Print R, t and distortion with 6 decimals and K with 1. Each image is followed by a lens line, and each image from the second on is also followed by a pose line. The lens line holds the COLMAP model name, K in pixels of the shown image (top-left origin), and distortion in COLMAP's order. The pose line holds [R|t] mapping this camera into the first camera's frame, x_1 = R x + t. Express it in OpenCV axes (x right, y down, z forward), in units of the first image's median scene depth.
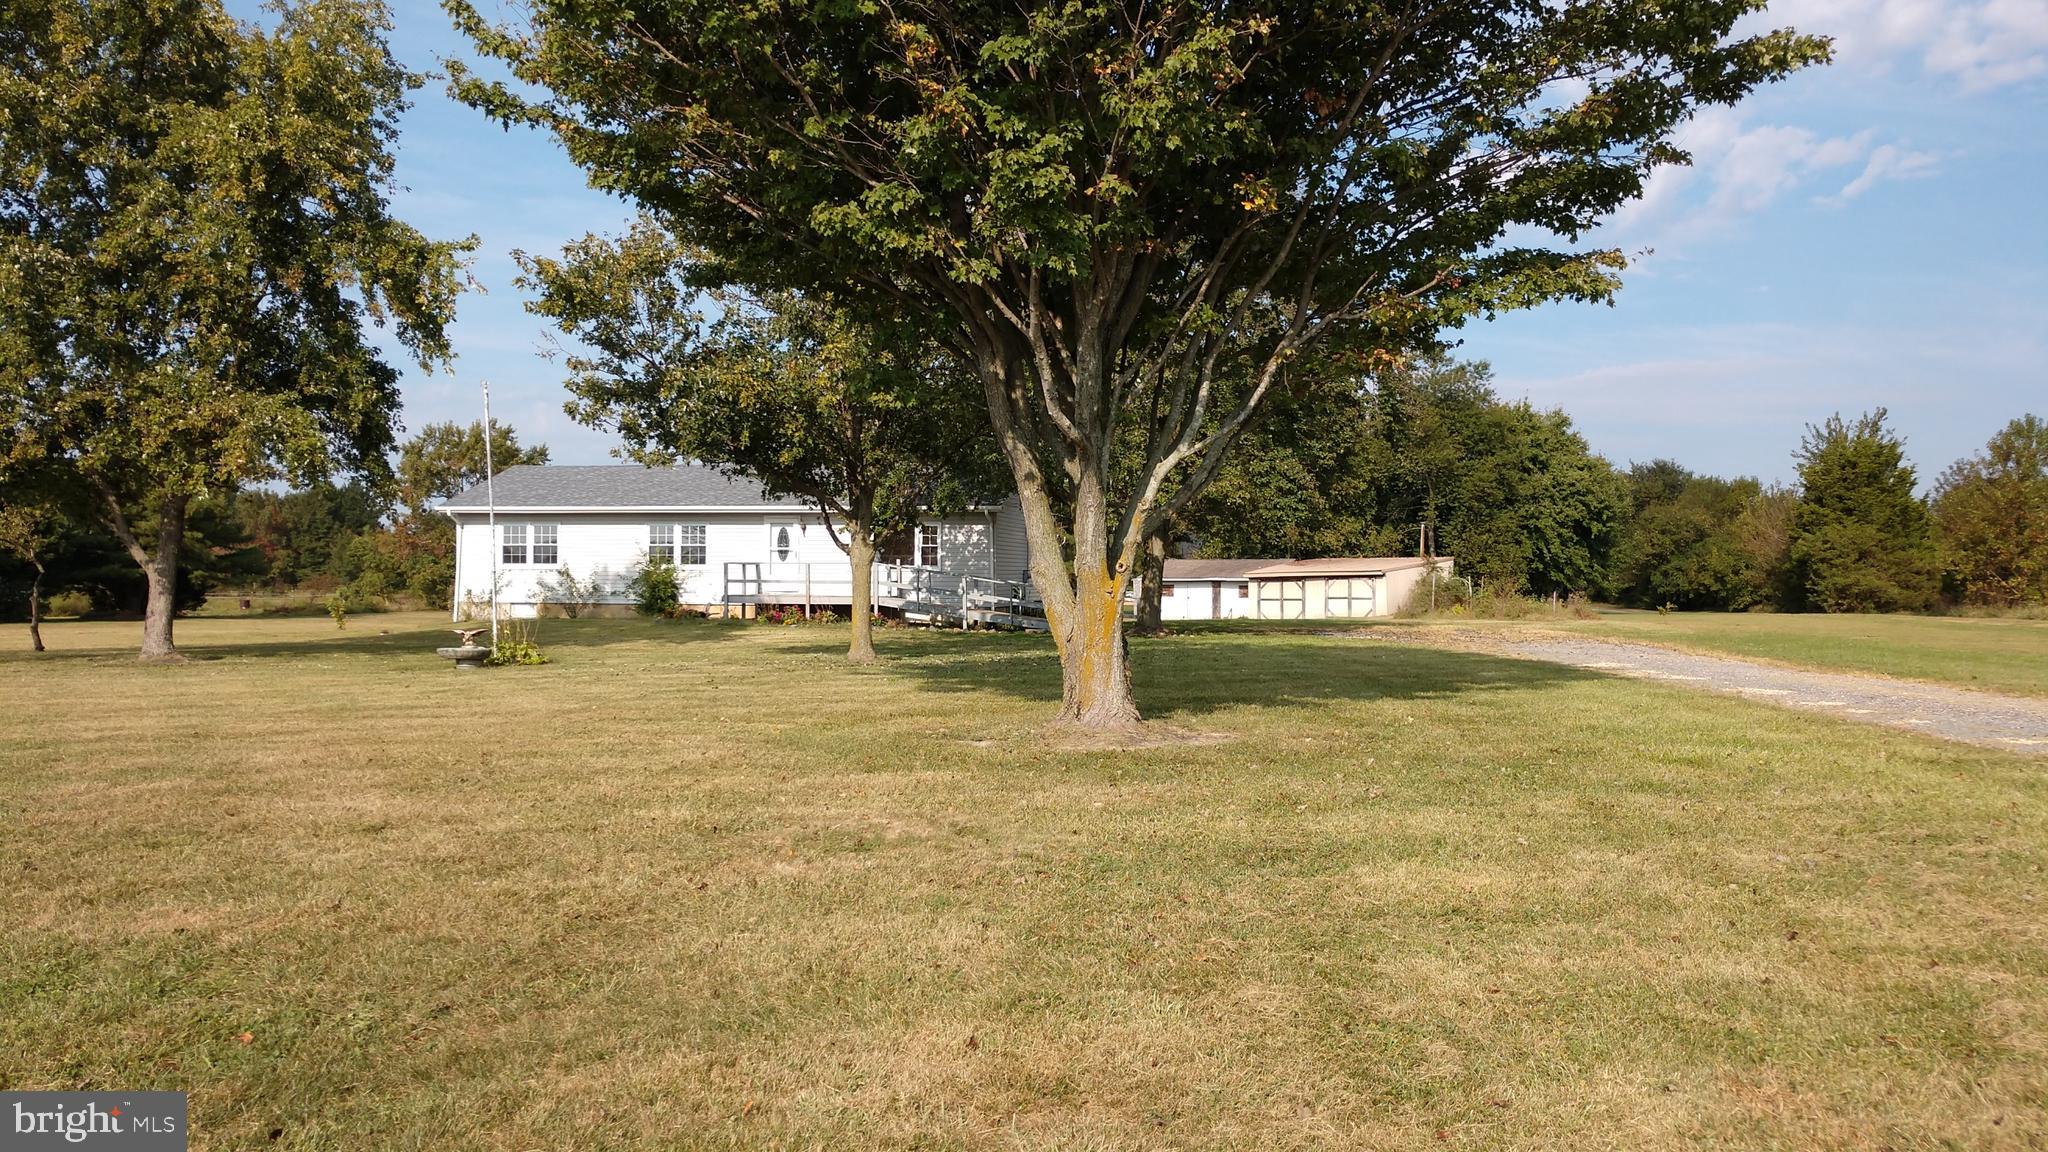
lens RADIAL K [[1601.9, 0, 1024.0], [0, 1601.9, 576.0], [0, 0, 1]] dist [0.006927, 0.002627]
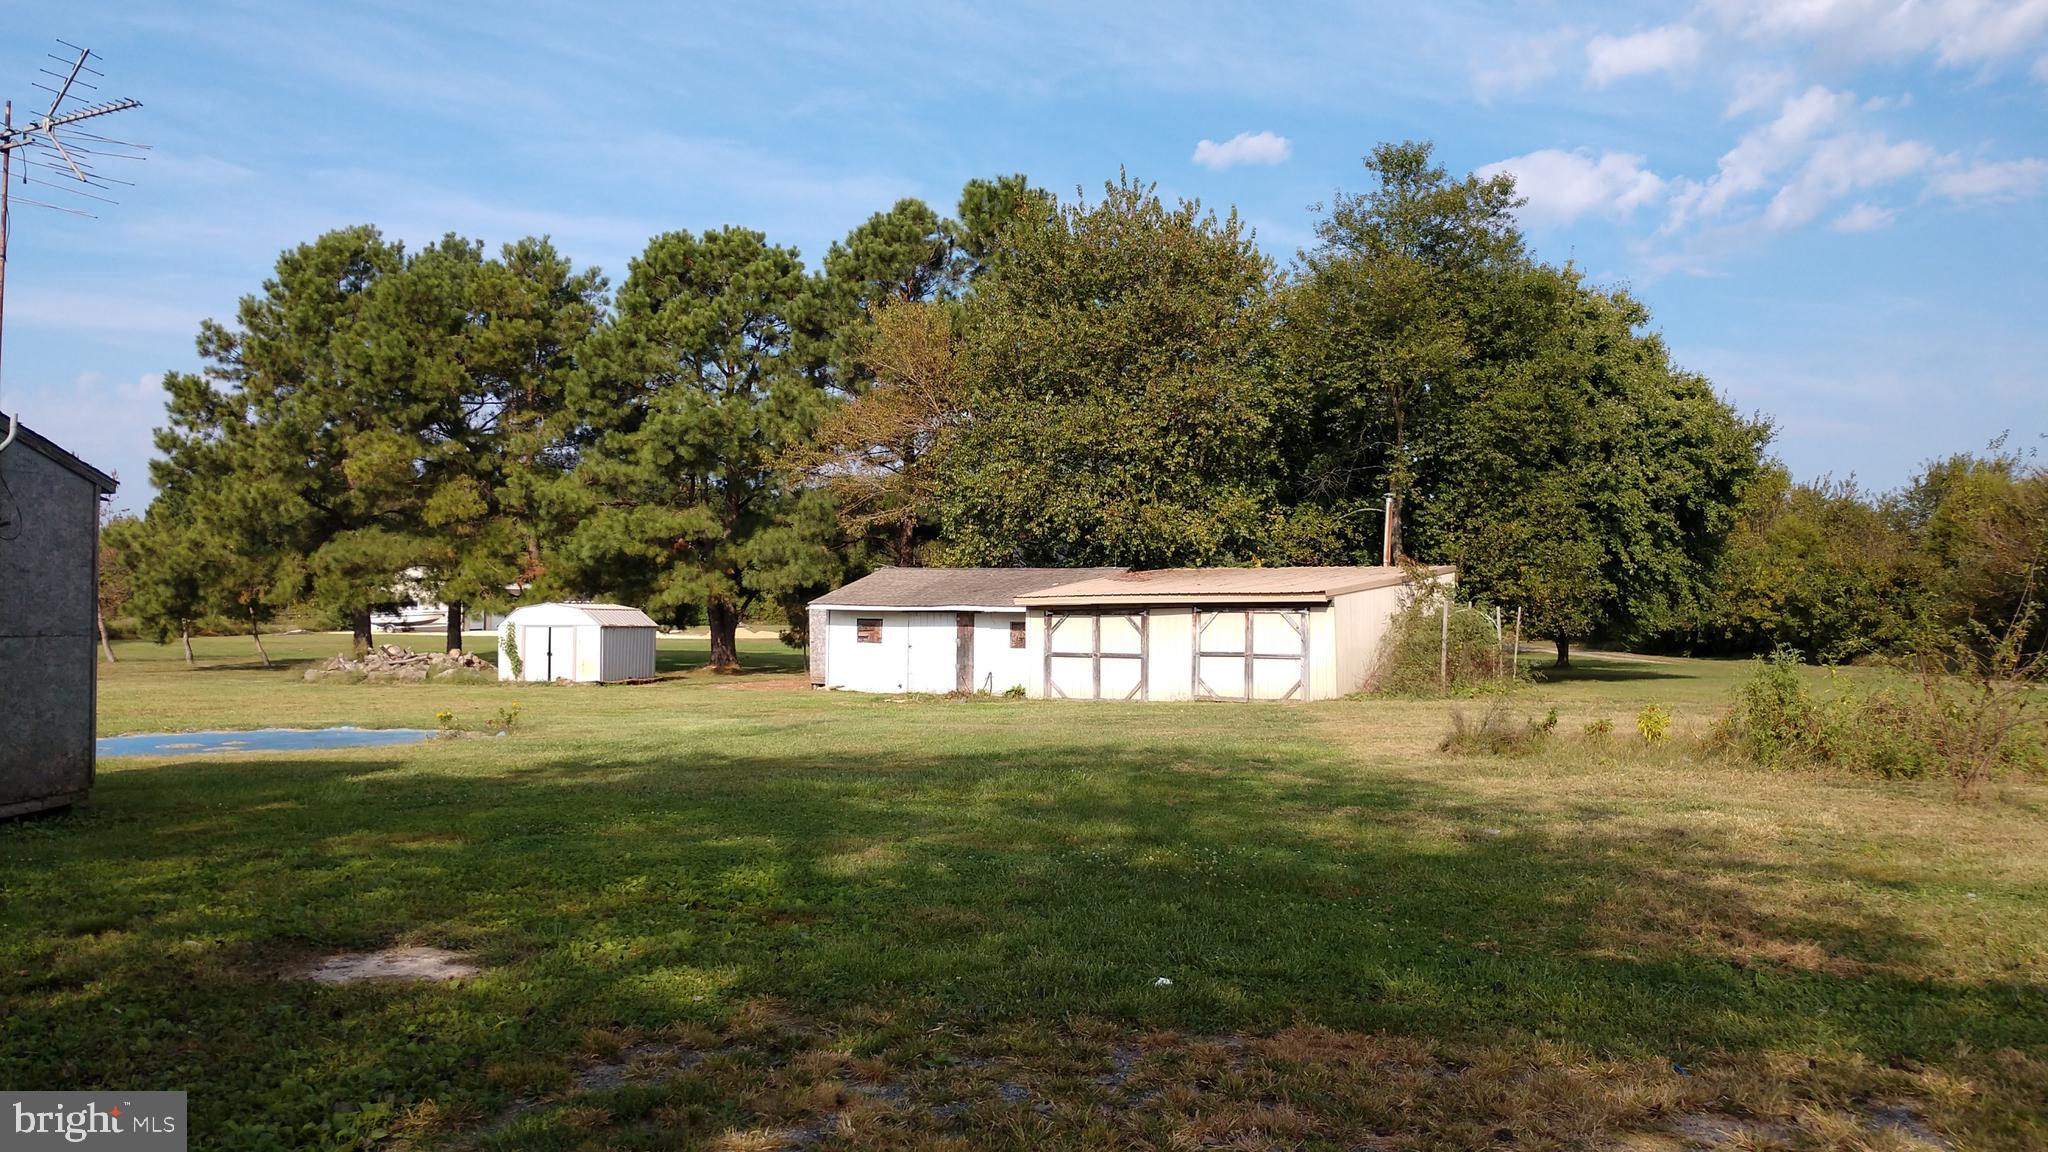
lens RADIAL K [[1601.9, 0, 1024.0], [0, 1601.9, 576.0], [0, 0, 1]] dist [0.006927, 0.002627]
pose [[0.994583, 0.008971, 0.103558, 0.092692], [-0.007566, 0.999874, -0.013952, -0.001319], [-0.103670, 0.013093, 0.994526, 0.547799]]
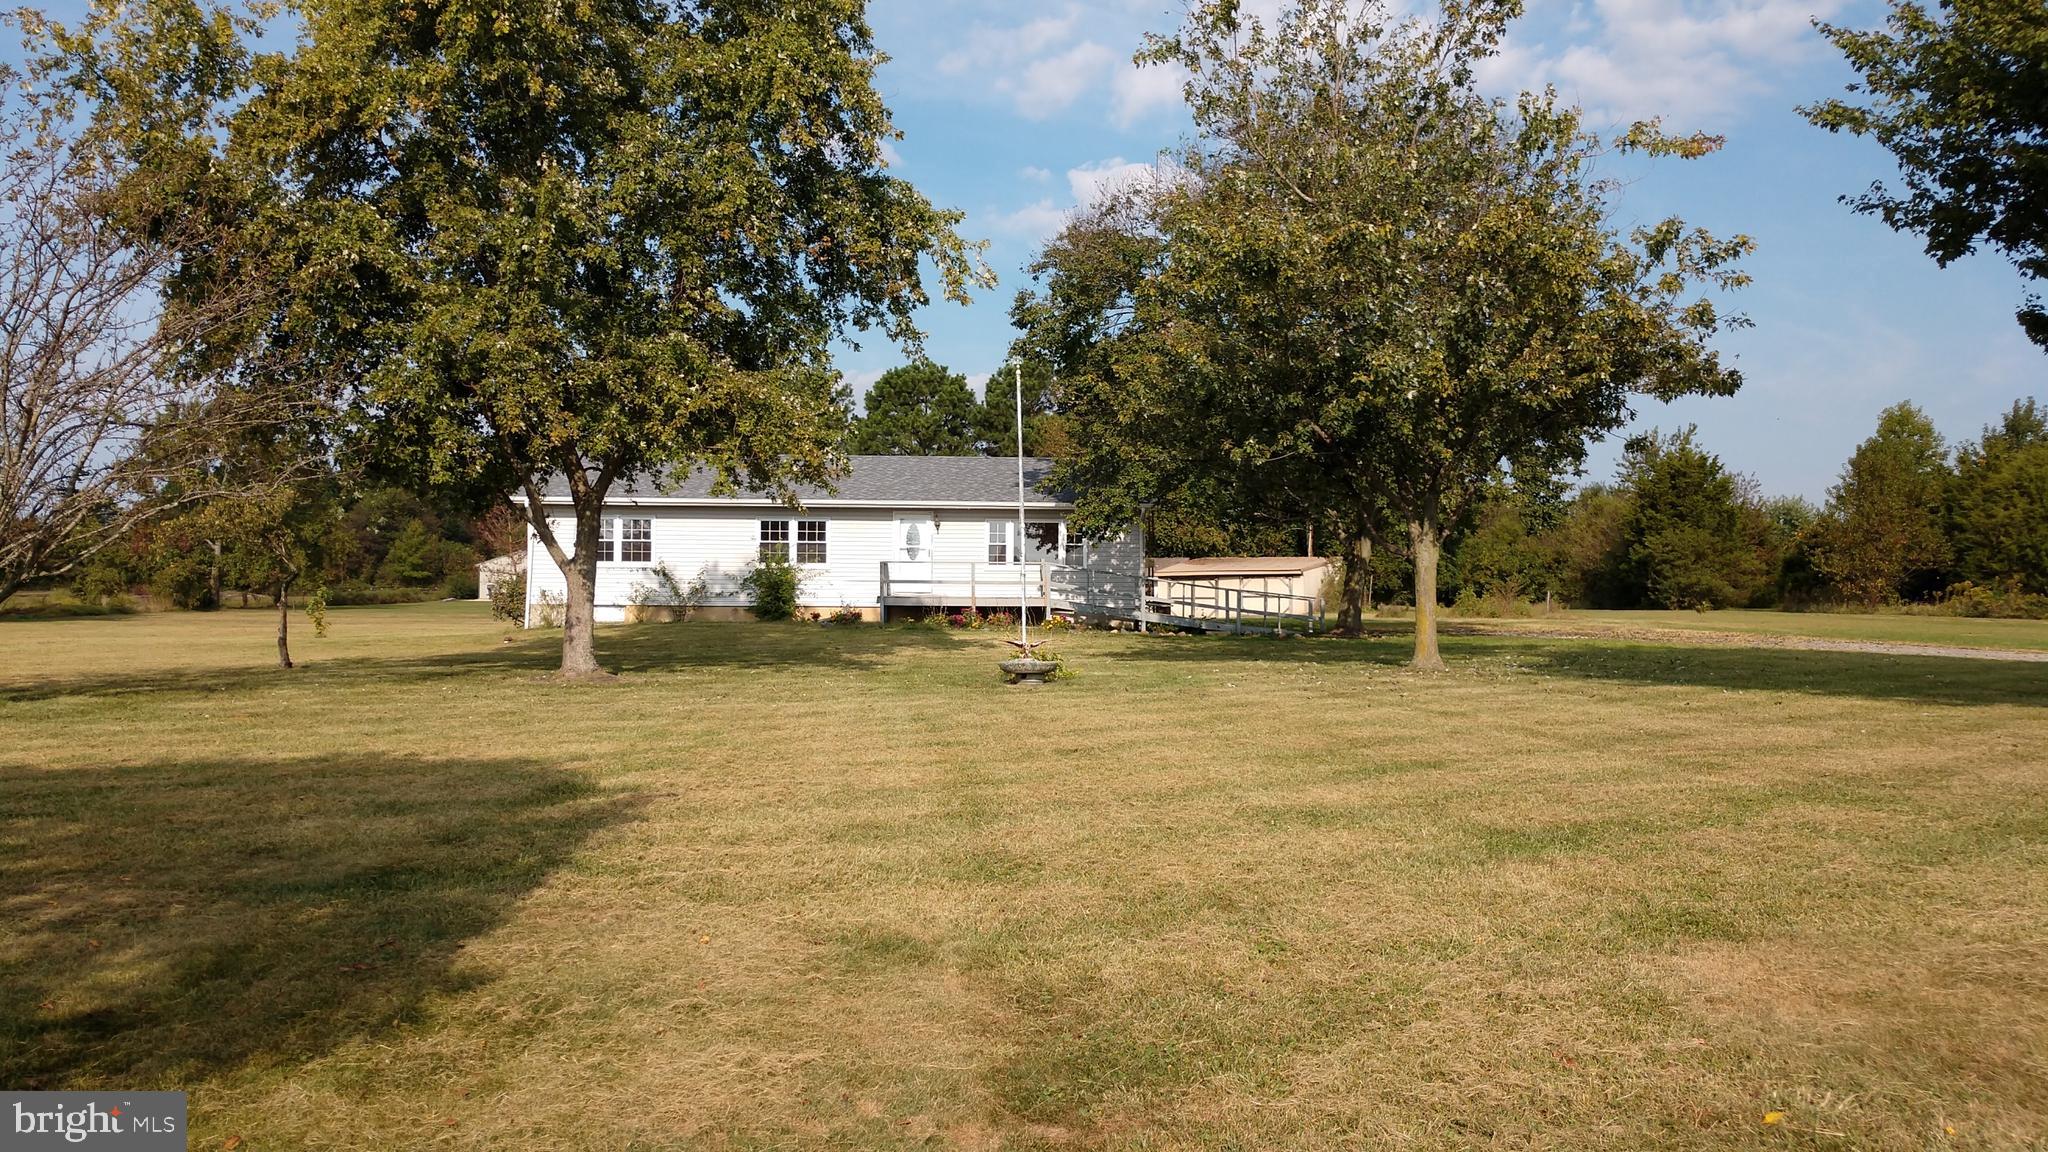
lens RADIAL K [[1601.9, 0, 1024.0], [0, 1601.9, 576.0], [0, 0, 1]] dist [0.006927, 0.002627]
pose [[0.972537, 0.001723, 0.232742, -0.176508], [-0.002253, 0.999995, 0.002011, -0.001035], [-0.232737, -0.002480, 0.972536, 0.039729]]
